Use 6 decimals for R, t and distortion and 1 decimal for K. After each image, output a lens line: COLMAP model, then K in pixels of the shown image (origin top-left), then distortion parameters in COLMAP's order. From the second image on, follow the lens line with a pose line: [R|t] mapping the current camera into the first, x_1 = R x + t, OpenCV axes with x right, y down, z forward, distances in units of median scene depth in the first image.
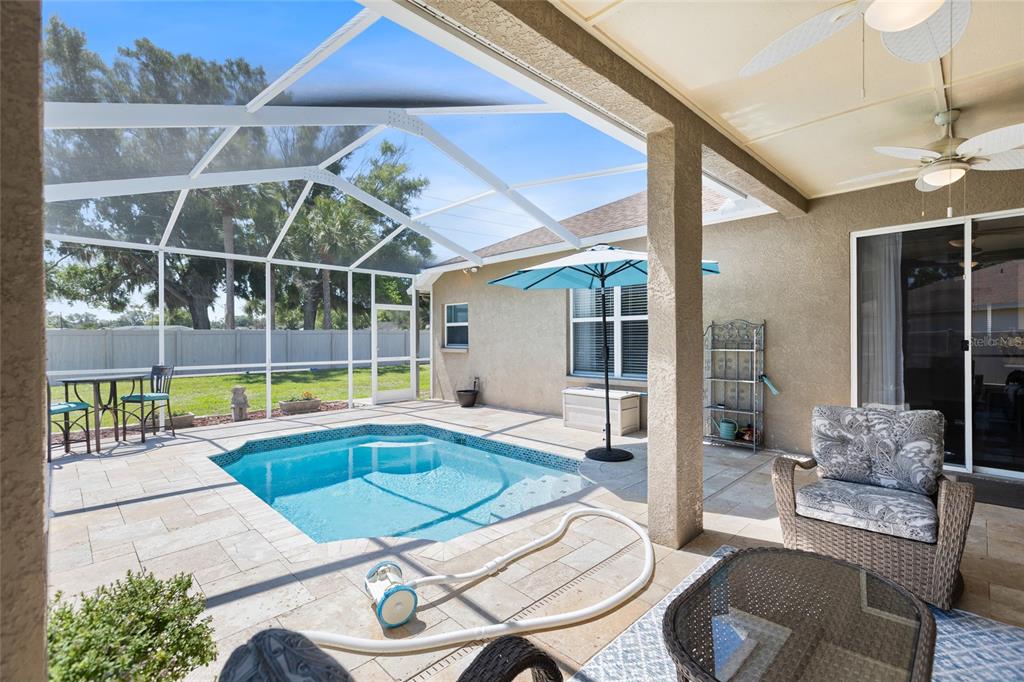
lens RADIAL K [[463.0, 0, 515.9], [0, 463.0, 336.9], [0, 0, 1]] dist [-0.001838, -0.000332]
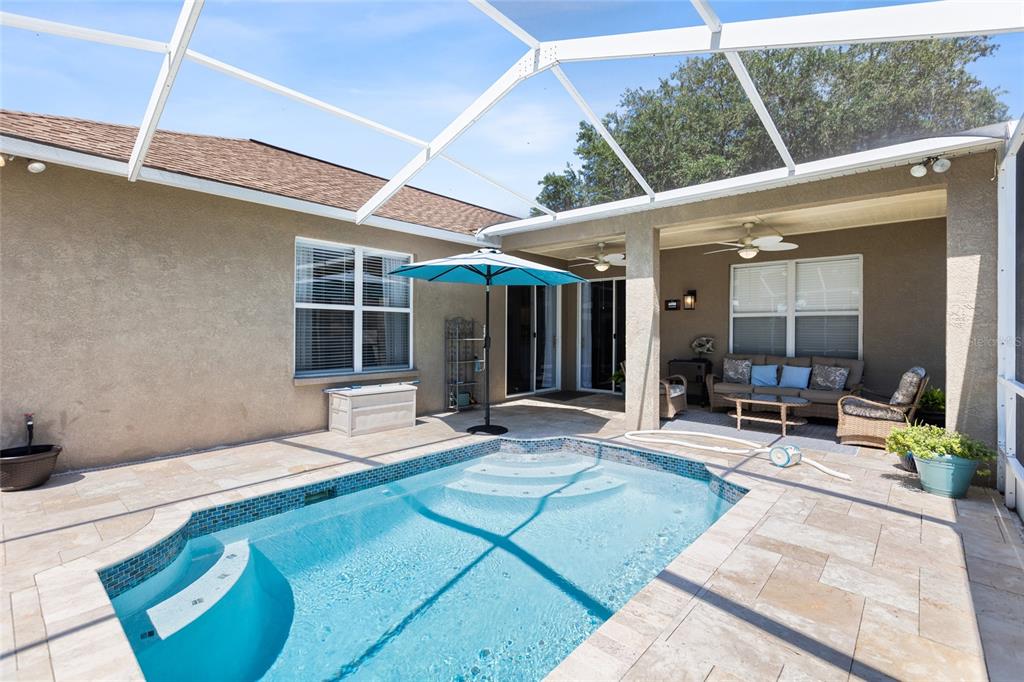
lens RADIAL K [[463.0, 0, 515.9], [0, 463.0, 336.9], [0, 0, 1]] dist [-0.001838, -0.000332]
pose [[-0.069656, -0.006580, 0.997549, -0.787403], [-0.007362, 0.999954, 0.006082, 0.010819], [-0.997544, -0.006921, -0.069702, 0.829275]]
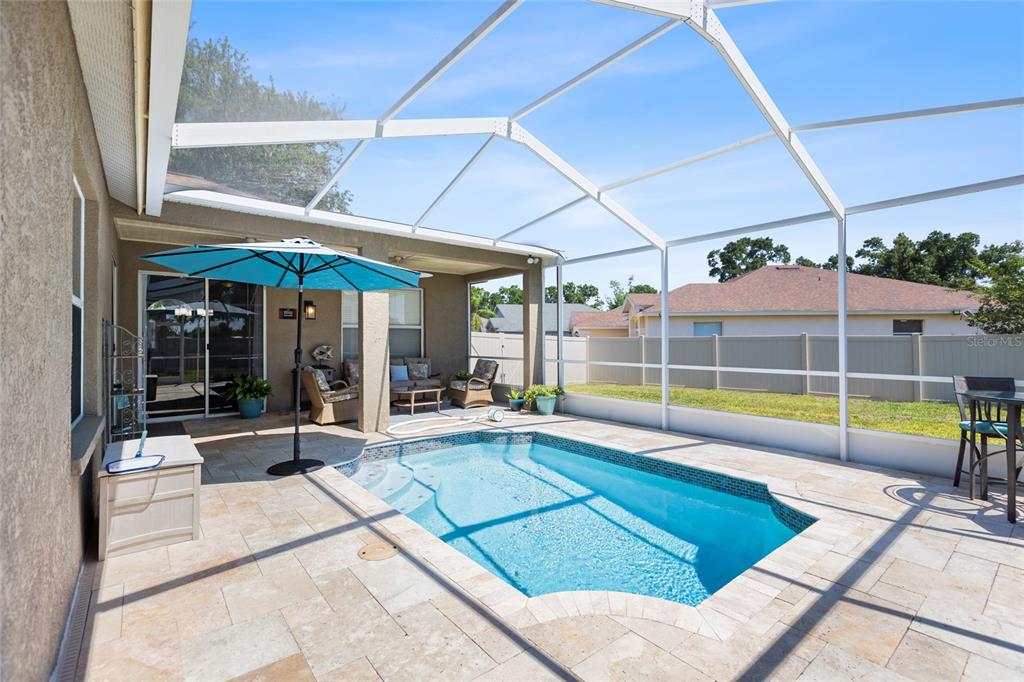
lens RADIAL K [[463.0, 0, 515.9], [0, 463.0, 336.9], [0, 0, 1]] dist [-0.001838, -0.000332]
pose [[-0.995521, 0.009989, 0.094012, -0.264445], [0.009259, 0.999924, -0.008192, 0.006591], [-0.094087, -0.007285, -0.995537, 1.535863]]
